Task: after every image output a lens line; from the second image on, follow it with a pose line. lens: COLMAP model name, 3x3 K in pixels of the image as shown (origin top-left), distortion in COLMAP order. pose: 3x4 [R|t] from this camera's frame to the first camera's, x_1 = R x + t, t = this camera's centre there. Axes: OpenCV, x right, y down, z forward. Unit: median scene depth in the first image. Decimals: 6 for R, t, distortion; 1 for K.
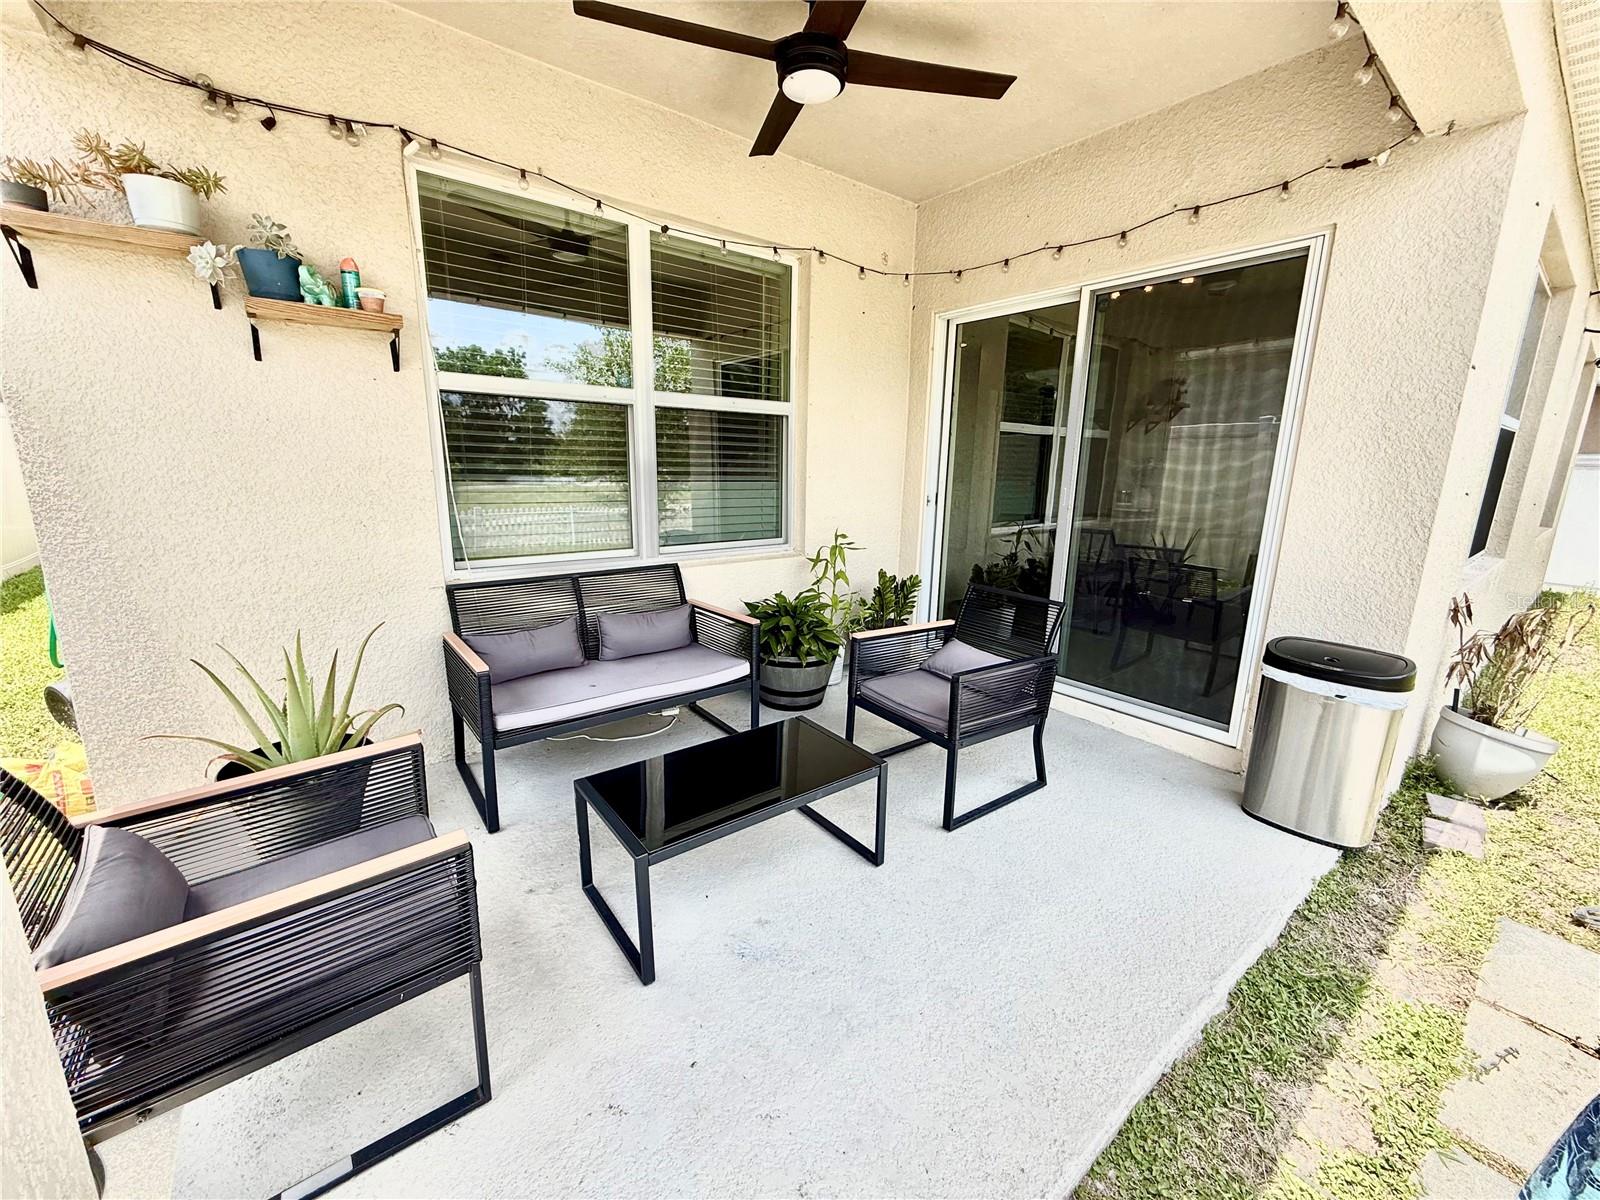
lens RADIAL K [[636.4, 0, 805.8], [0, 636.4, 602.1], [0, 0, 1]] dist [-0.000141, -0.000436]
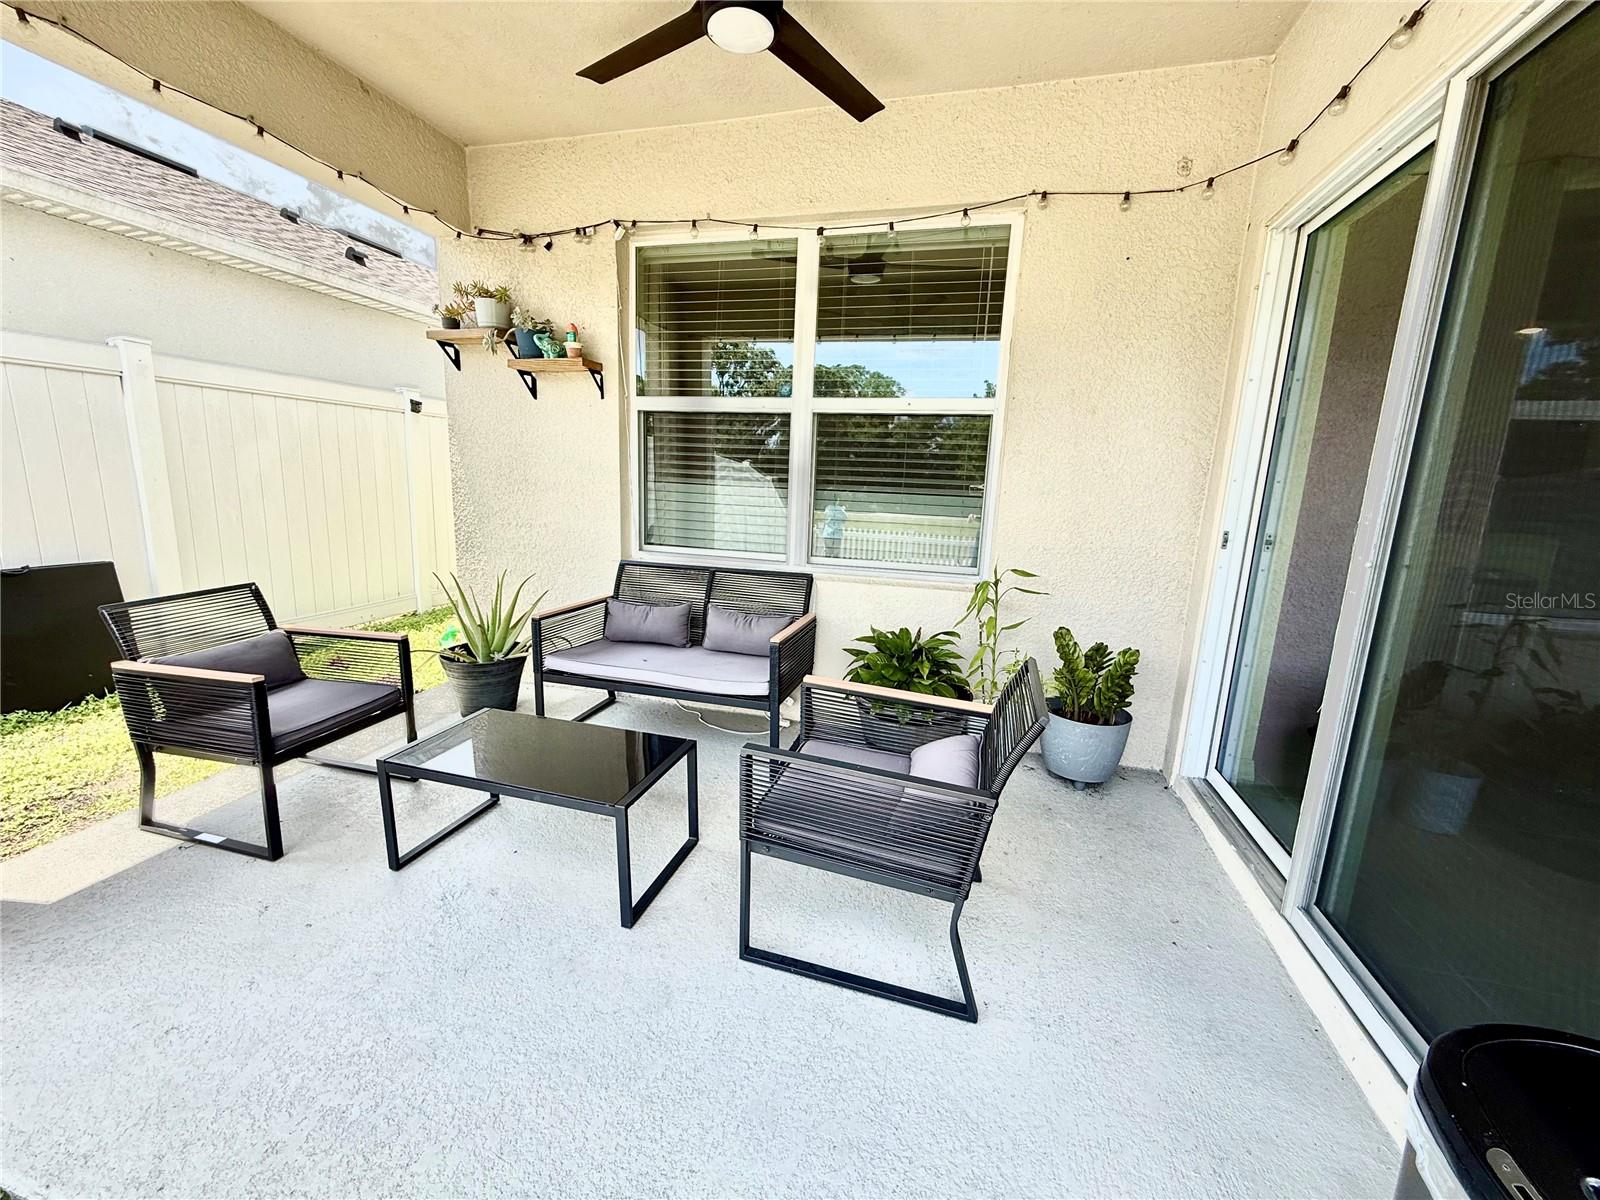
lens RADIAL K [[636.4, 0, 807.1], [0, 636.4, 596.8], [0, 0, 1]] dist [-0.000141, -0.000436]
pose [[0.593891, 0.159101, -0.788657, 0.616109], [-0.195053, 0.979481, 0.050715, -0.082781], [0.780543, 0.123711, 0.612738, 0.451072]]
